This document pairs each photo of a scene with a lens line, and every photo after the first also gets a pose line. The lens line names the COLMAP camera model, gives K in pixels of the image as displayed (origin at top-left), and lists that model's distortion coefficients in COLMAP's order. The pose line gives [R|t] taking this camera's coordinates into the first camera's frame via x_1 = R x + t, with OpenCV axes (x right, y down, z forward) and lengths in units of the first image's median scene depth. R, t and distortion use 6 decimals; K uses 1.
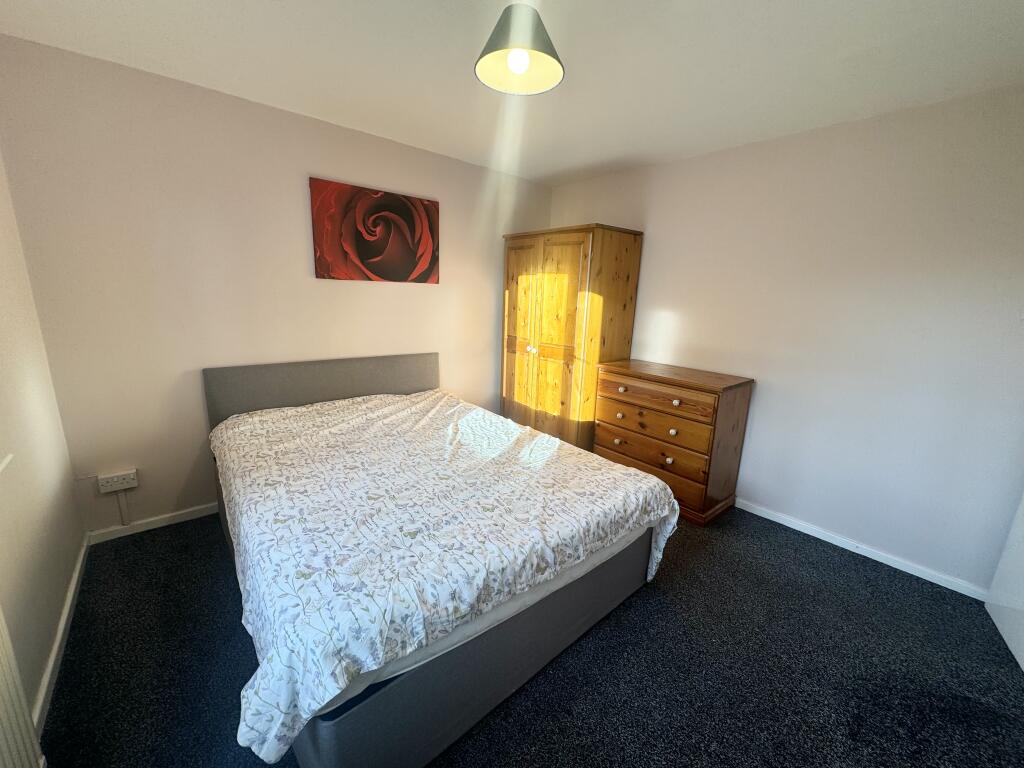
lens RADIAL K [[411.7, 0, 509.5], [0, 411.7, 385.4], [0, 0, 1]] dist [0.000013, 0.000036]
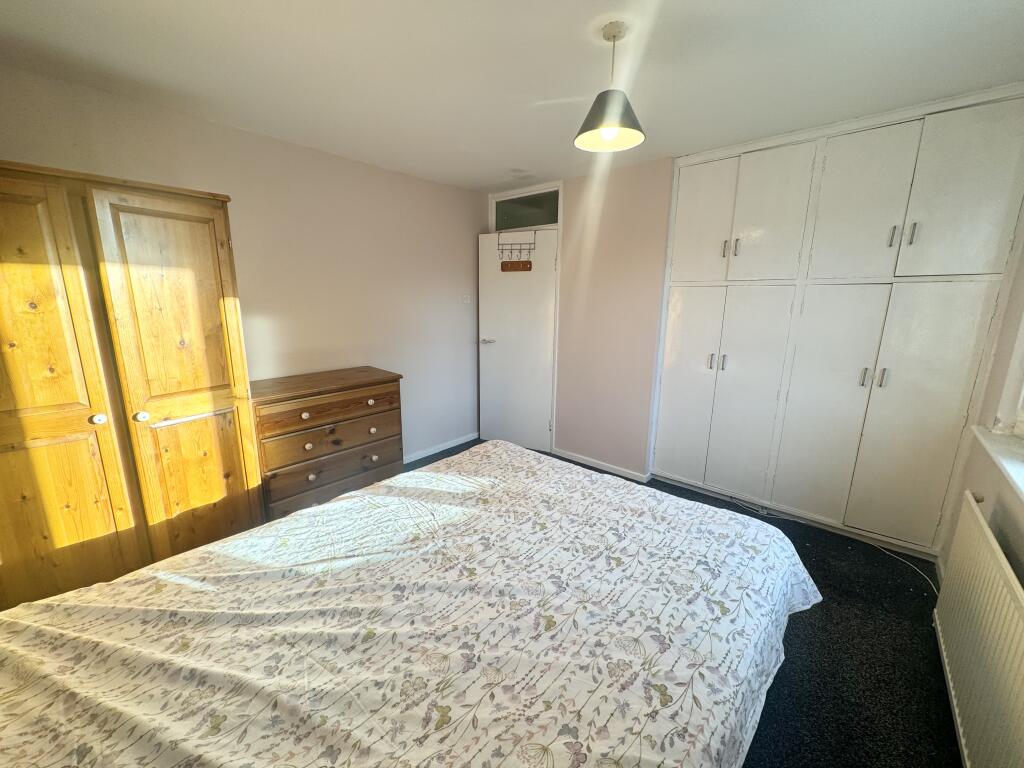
lens RADIAL K [[411.7, 0, 509.5], [0, 411.7, 385.4], [0, 0, 1]] dist [0.000013, 0.000036]
pose [[-0.161996, -0.250768, 0.954396, -0.722277], [0.199019, 0.938994, 0.280502, -0.250782], [-0.966514, 0.235383, -0.102206, 0.864075]]
